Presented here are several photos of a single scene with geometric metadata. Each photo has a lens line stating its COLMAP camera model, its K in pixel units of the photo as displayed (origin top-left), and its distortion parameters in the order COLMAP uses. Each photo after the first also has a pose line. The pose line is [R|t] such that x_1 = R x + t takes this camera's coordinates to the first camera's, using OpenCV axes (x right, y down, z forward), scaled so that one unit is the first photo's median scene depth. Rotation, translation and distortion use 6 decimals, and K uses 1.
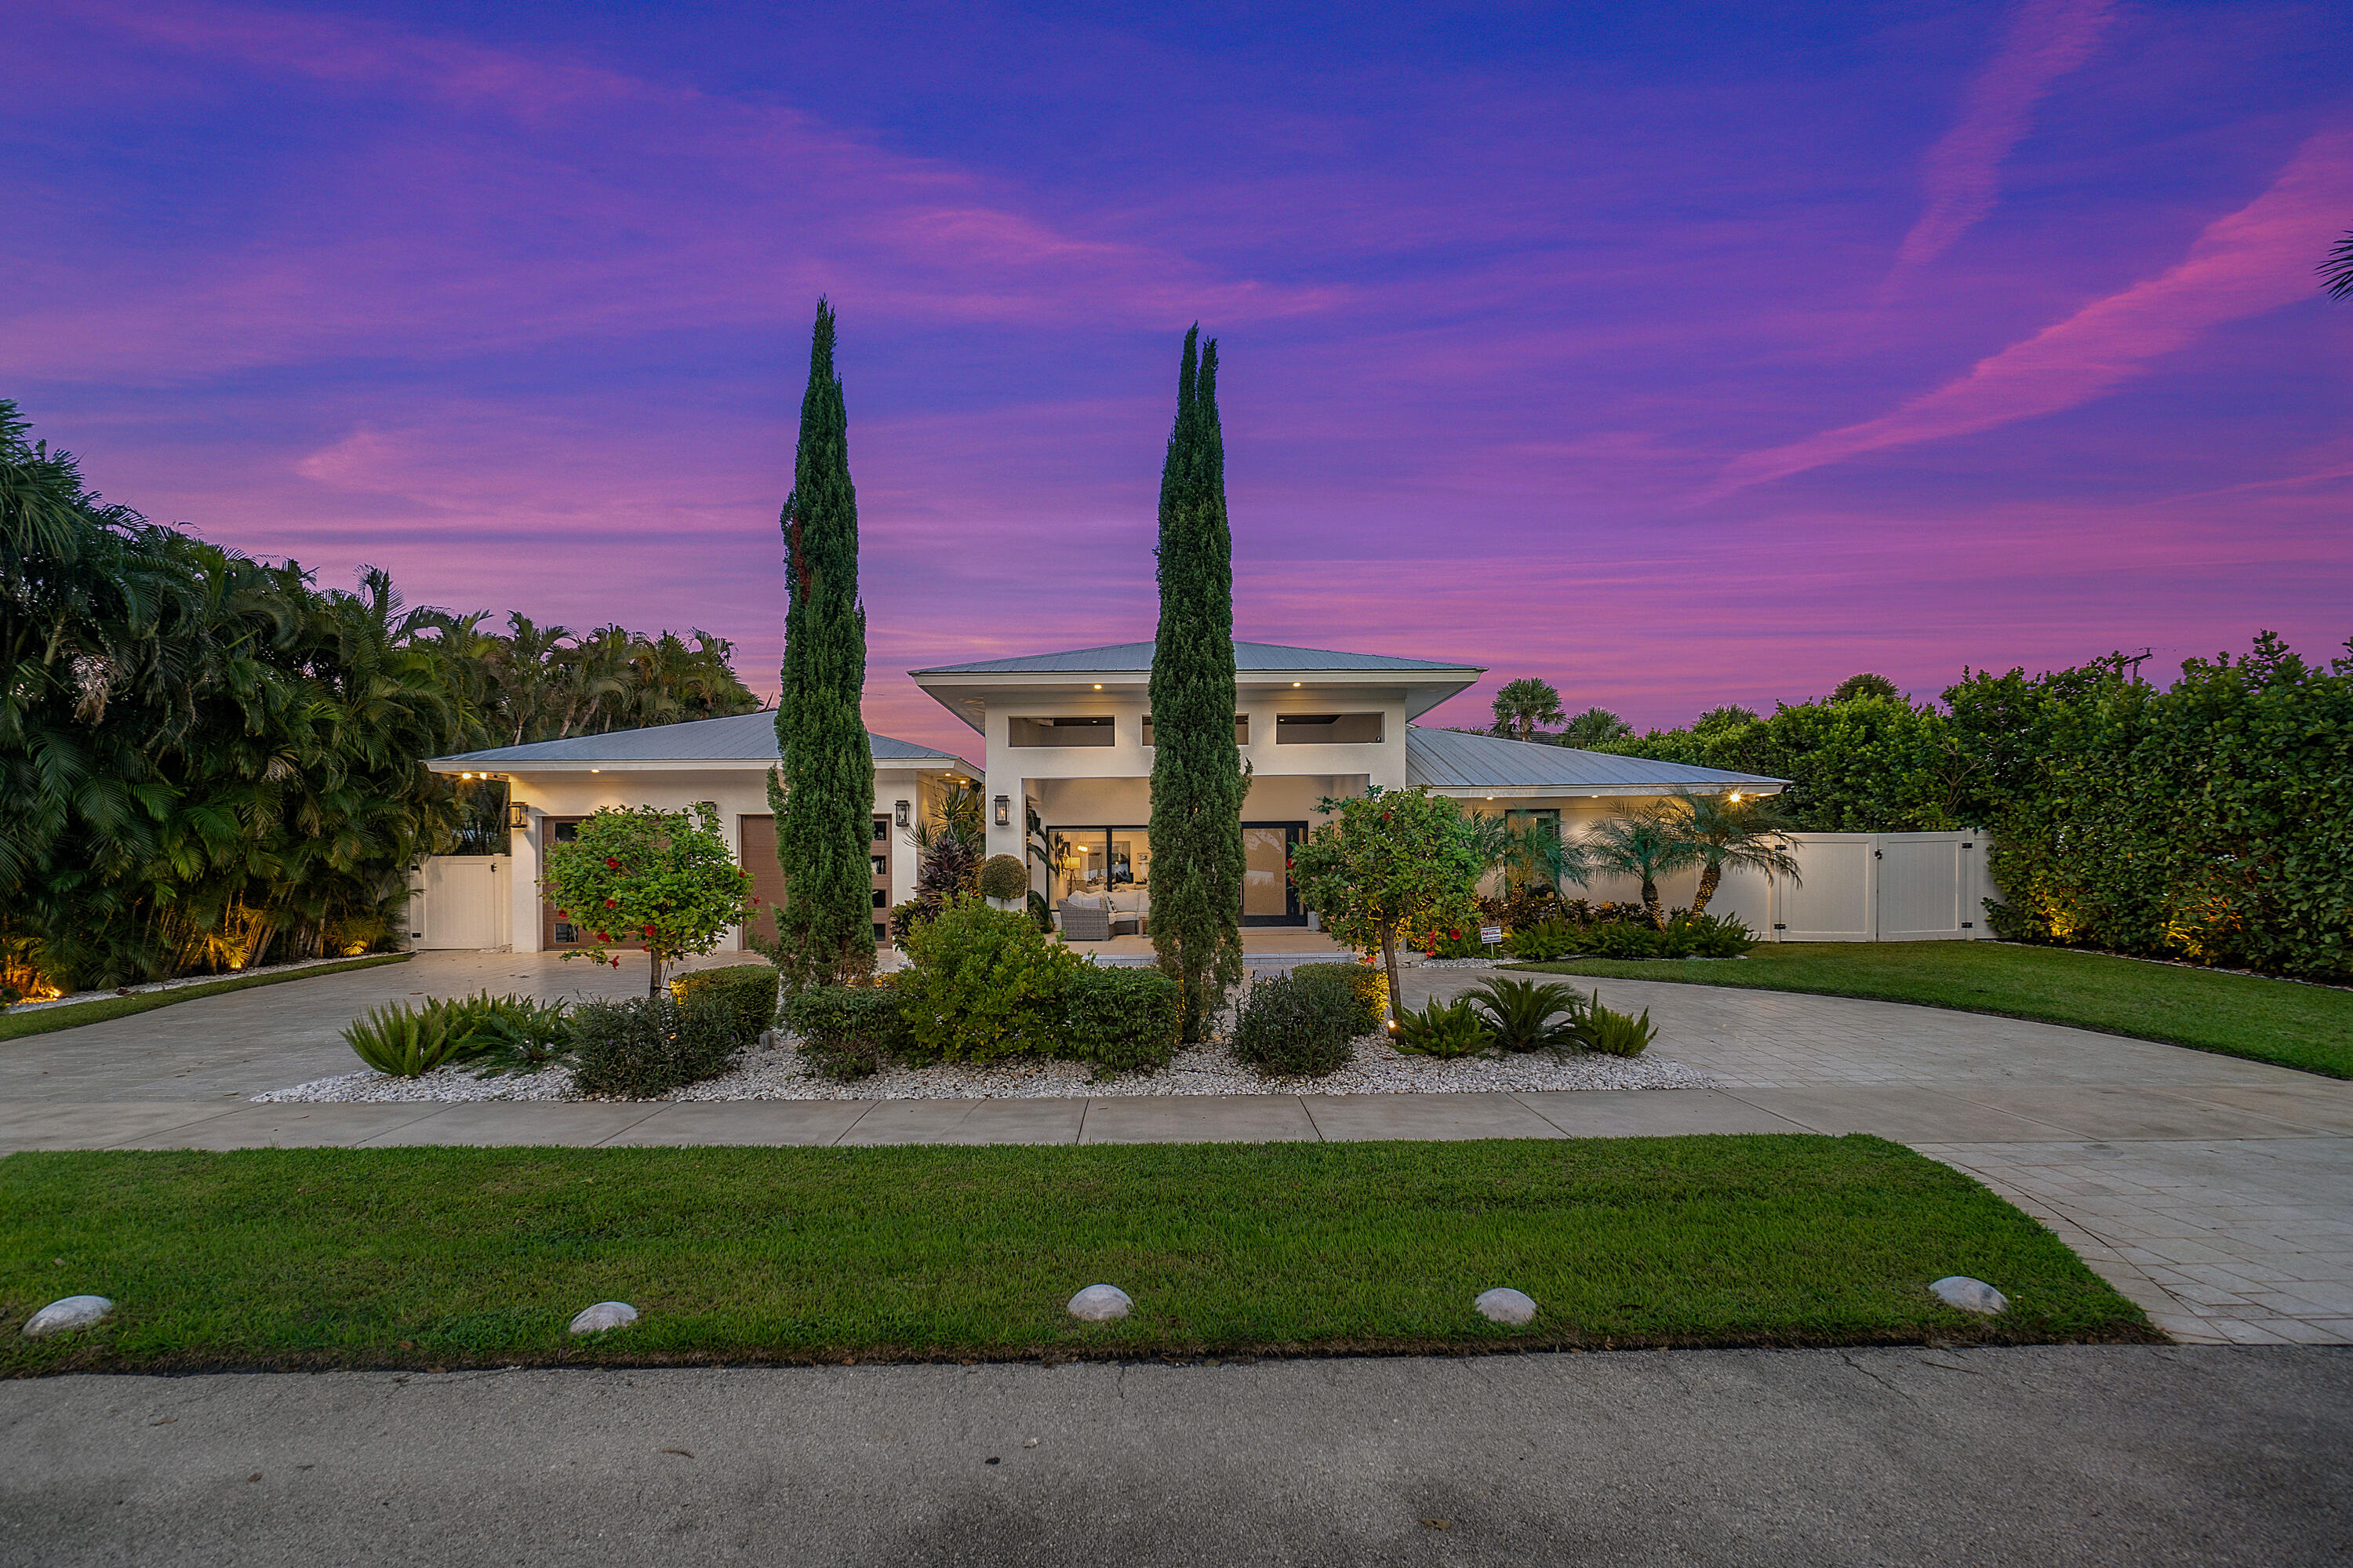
lens RADIAL K [[1007.6, 0, 1180.4], [0, 1007.6, 867.4], [0, 0, 1]] dist [0.014212, 0.000102]
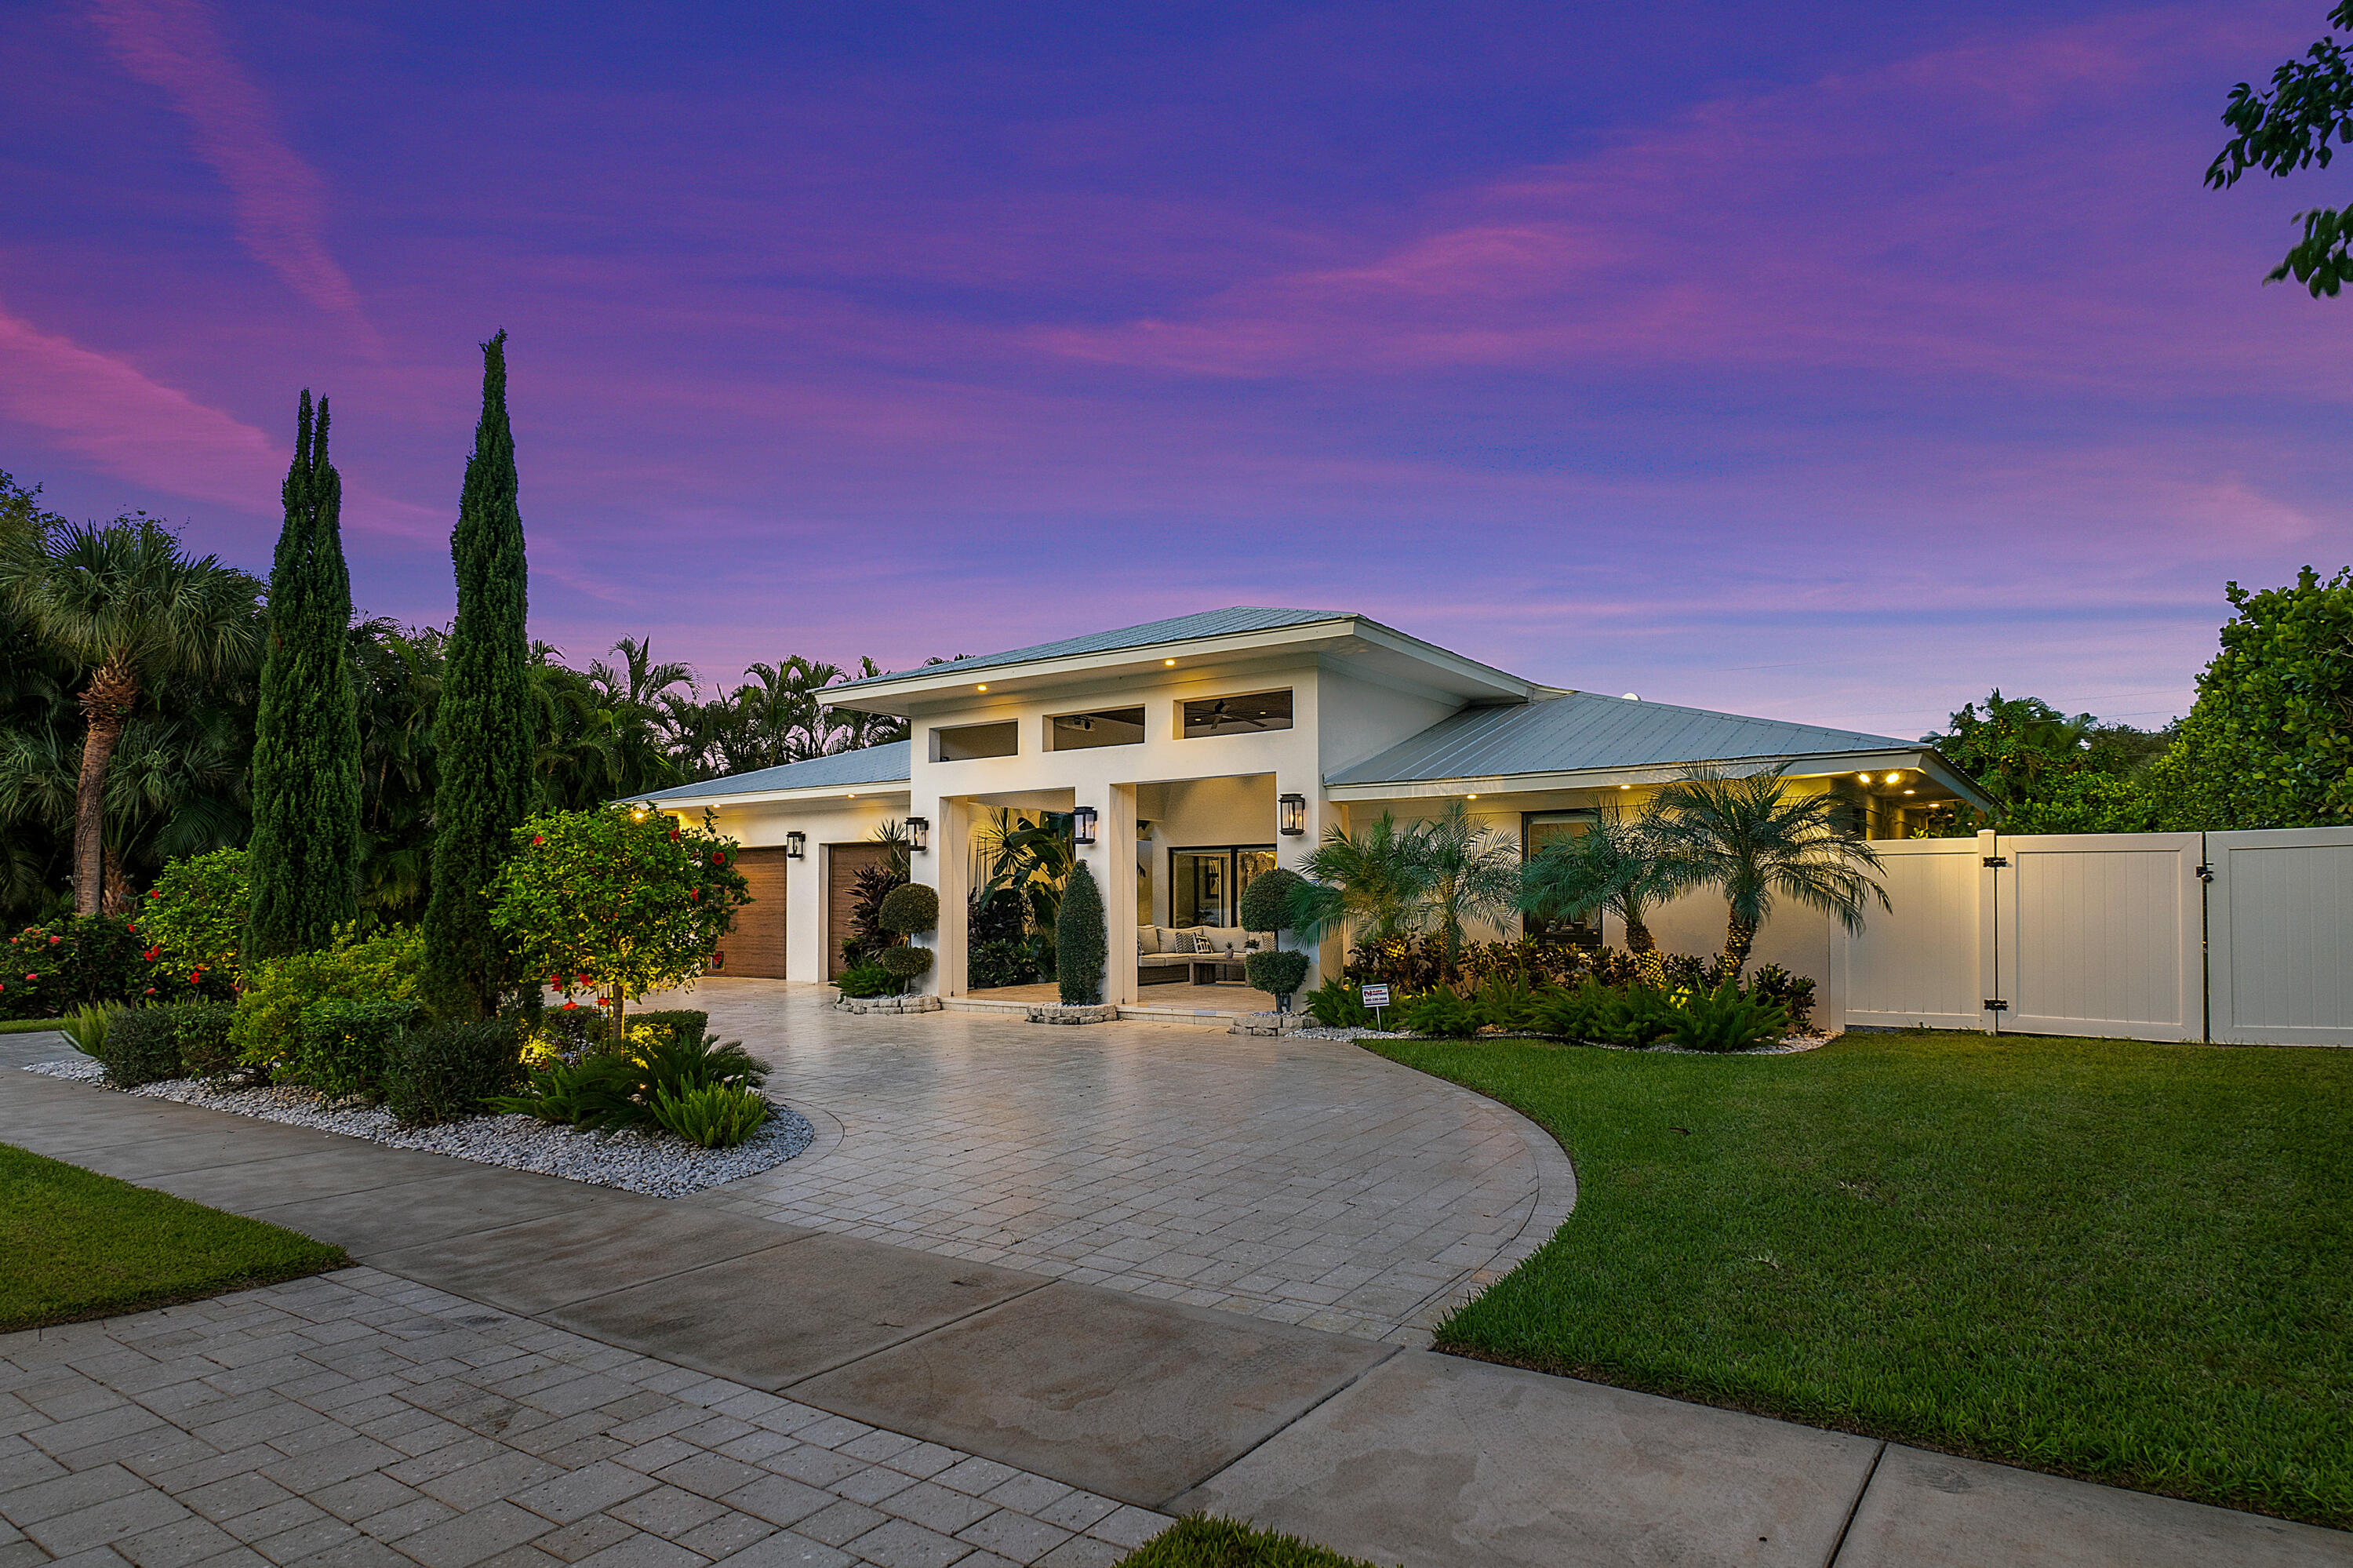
lens RADIAL K [[1309.7, 0, 1176.7], [0, 1309.7, 865.8], [0, 0, 1]] dist [0.001809, 0.000383]
pose [[0.829711, -0.012964, -0.558042, 0.649558], [0.000959, 0.999762, -0.021800, -0.002596], [0.558192, 0.017553, 0.829526, 0.161058]]
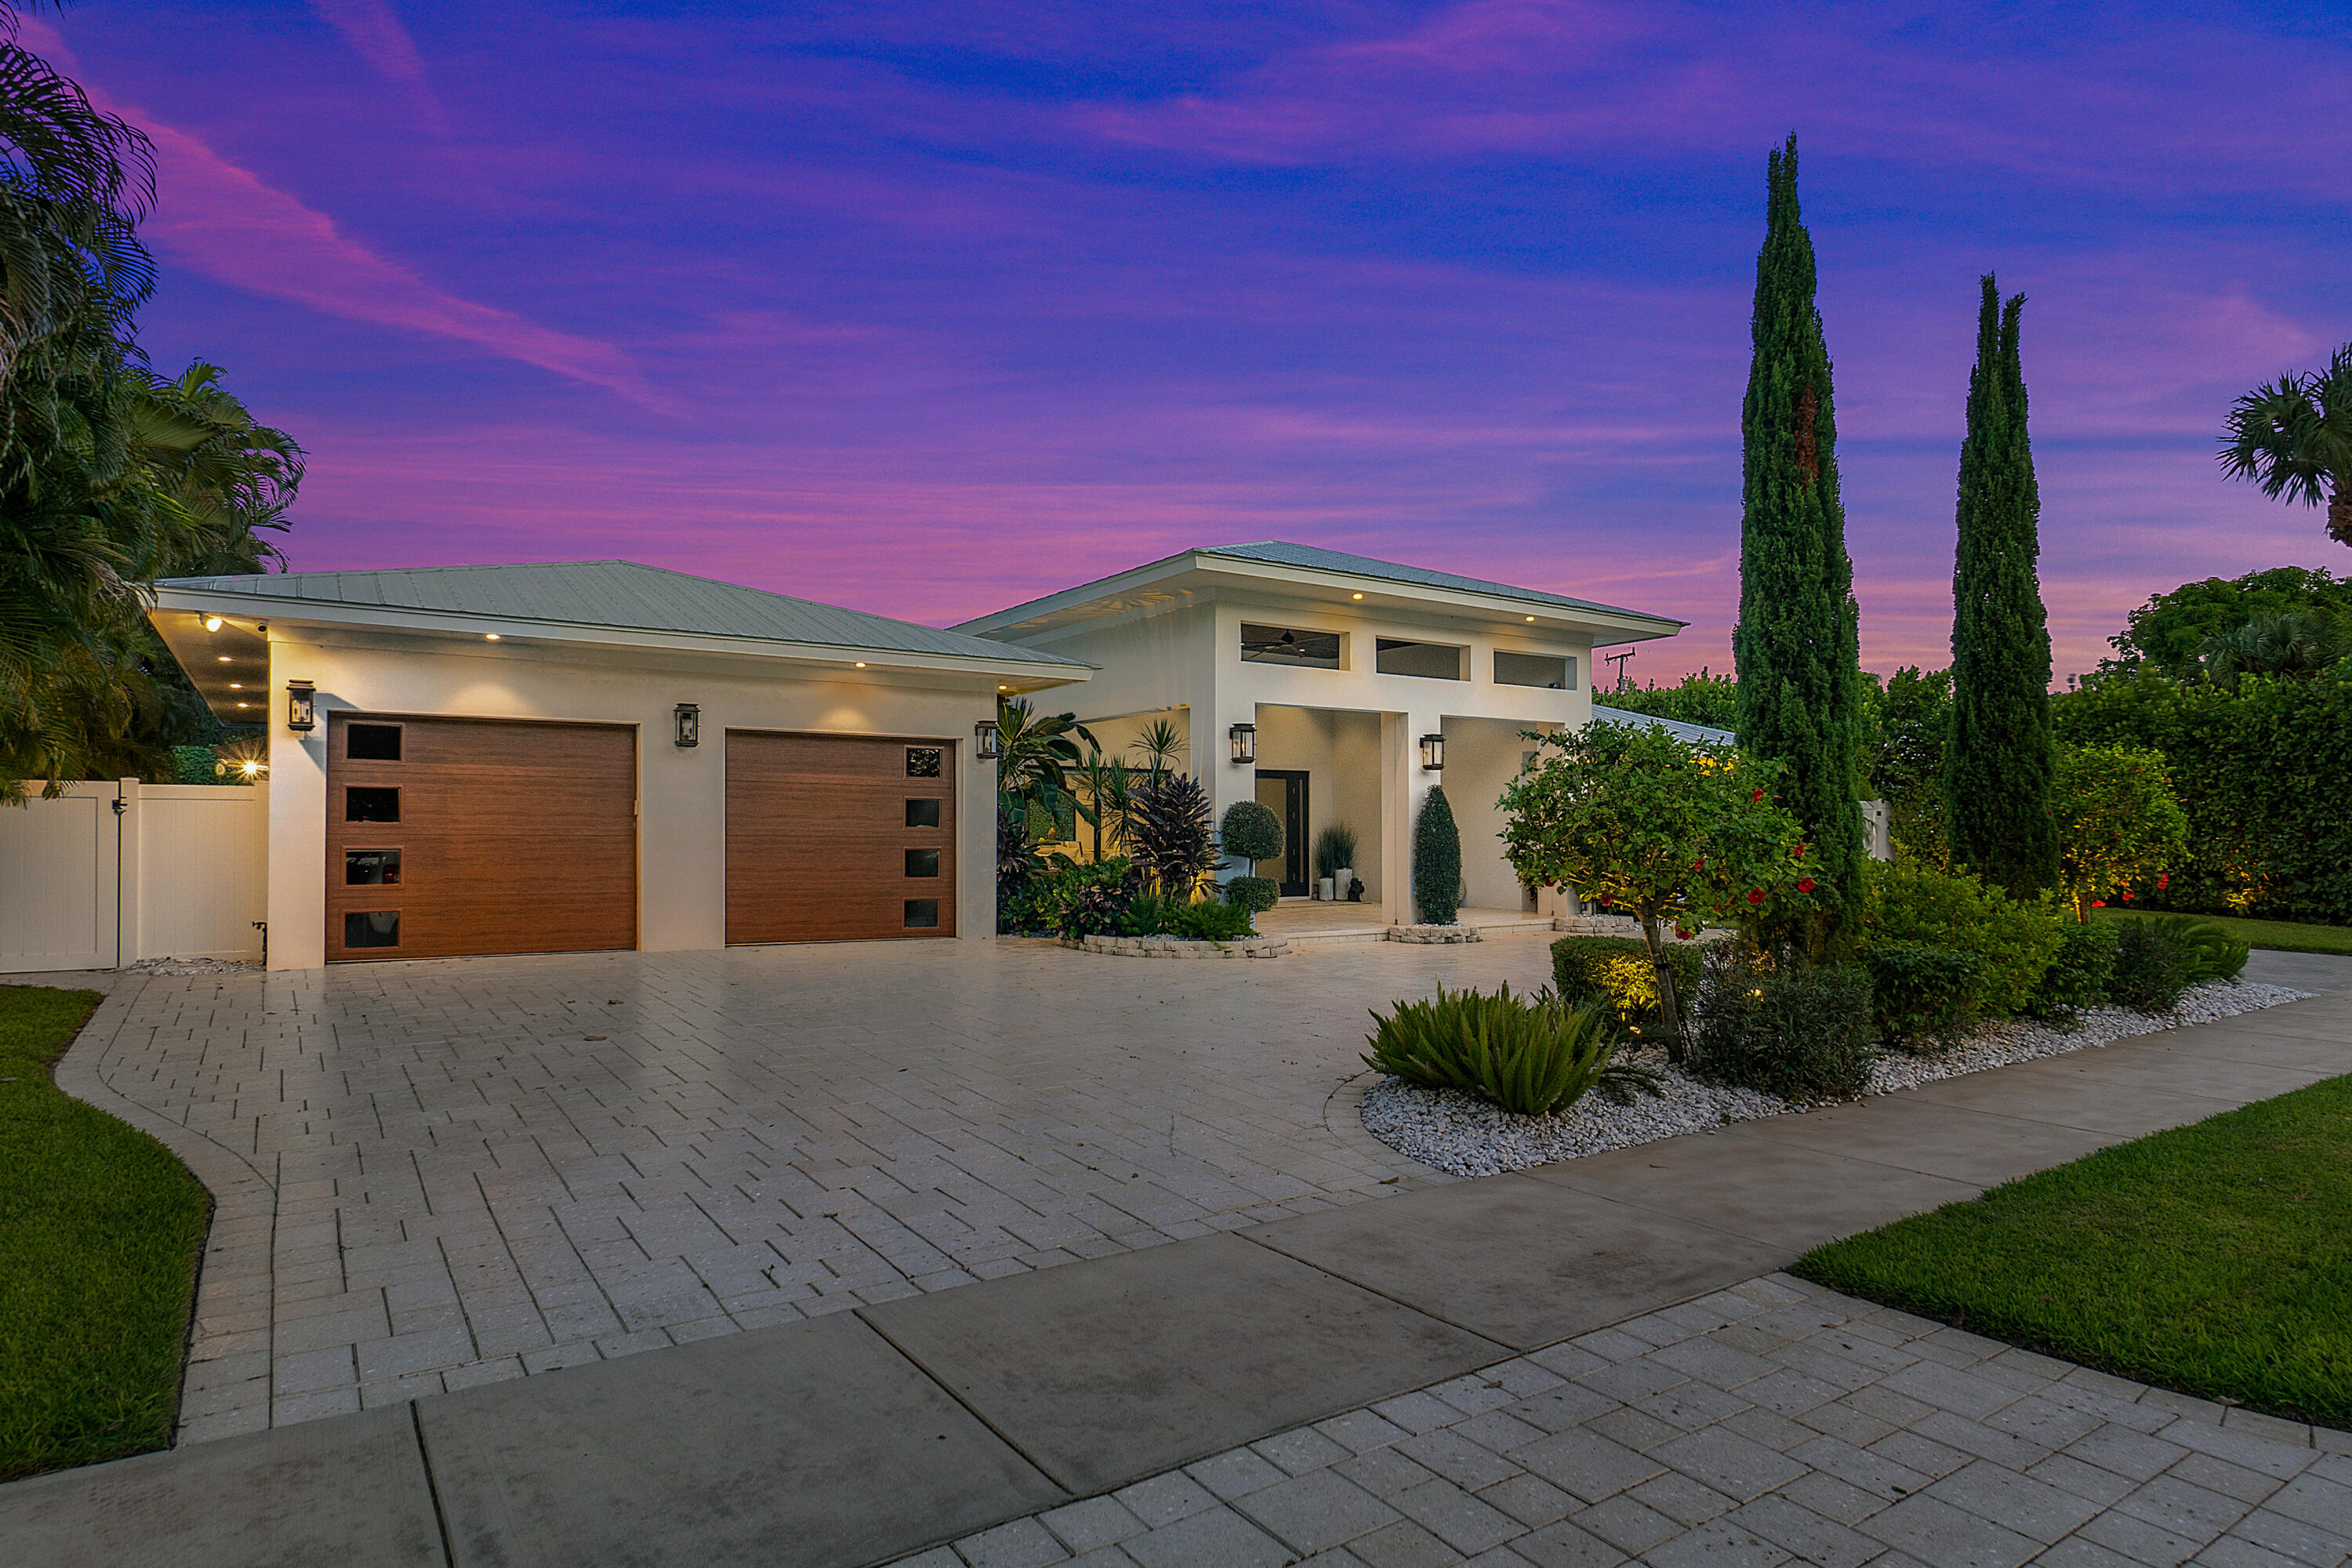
lens RADIAL K [[1293.5, 0, 1174.2], [0, 1293.5, 842.9], [0, 0, 1]] dist [0.003849, 0.000576]
pose [[0.824437, 0.003155, 0.565945, -0.761468], [-0.010238, 0.999904, 0.009340, 0.008955], [-0.565861, -0.013495, 0.824390, 0.224651]]
